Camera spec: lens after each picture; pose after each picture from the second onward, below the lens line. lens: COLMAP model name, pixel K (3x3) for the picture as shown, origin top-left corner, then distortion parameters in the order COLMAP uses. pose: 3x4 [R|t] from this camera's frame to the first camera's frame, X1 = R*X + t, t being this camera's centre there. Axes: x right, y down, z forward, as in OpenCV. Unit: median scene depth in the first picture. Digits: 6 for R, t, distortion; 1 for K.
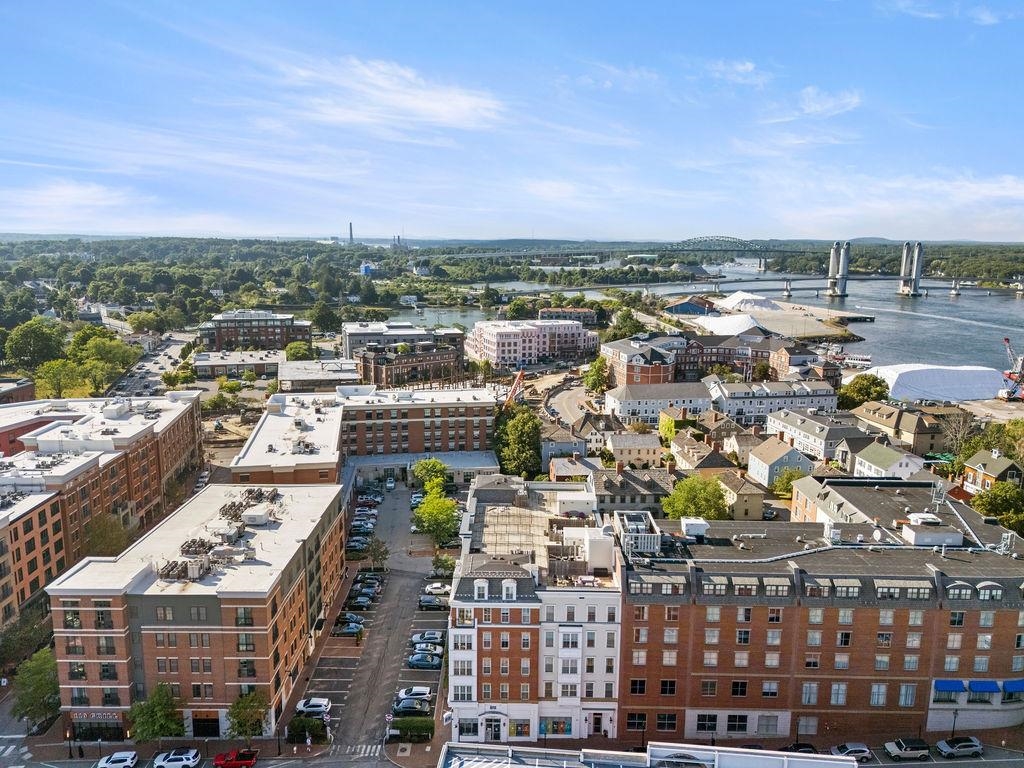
lens RADIAL K [[748.3, 0, 512.0], [0, 748.3, 384.0], [0, 0, 1]] dist [0.032522, -0.010702]
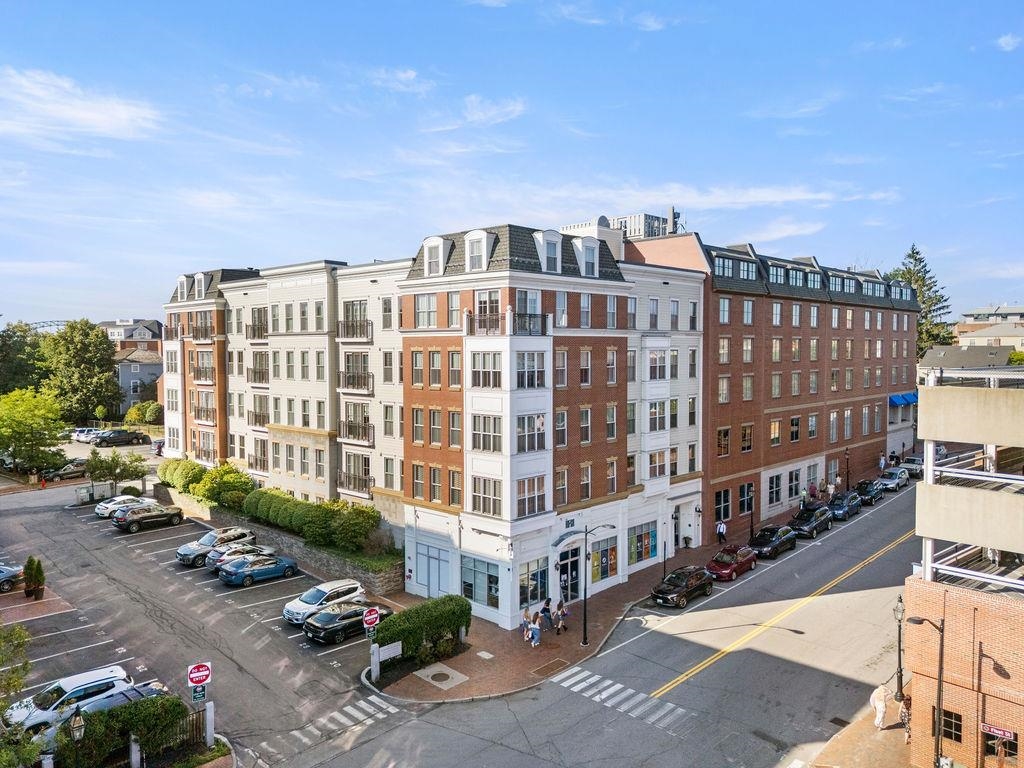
lens RADIAL K [[748.3, 0, 512.0], [0, 748.3, 384.0], [0, 0, 1]] dist [0.032522, -0.010702]
pose [[0.676557, -0.034927, 0.735561, -0.241381], [0.142898, 0.986114, -0.084611, 0.238043], [-0.722392, 0.162355, 0.672154, 0.440876]]
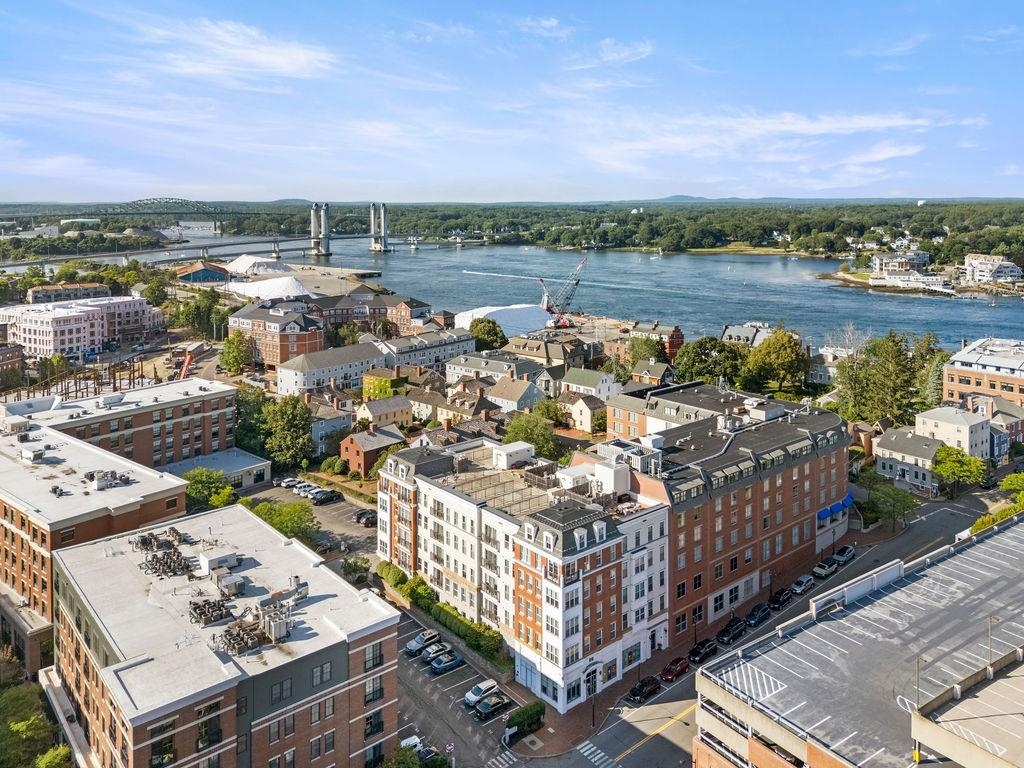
lens RADIAL K [[791.3, 0, 515.4], [0, 791.3, 263.1], [0, 0, 1]] dist [0.044900, -0.004492]
pose [[0.750960, -0.057725, 0.657820, -0.485764], [0.130883, 0.989420, -0.062591, -0.024495], [-0.647247, 0.133101, 0.750570, 0.121059]]
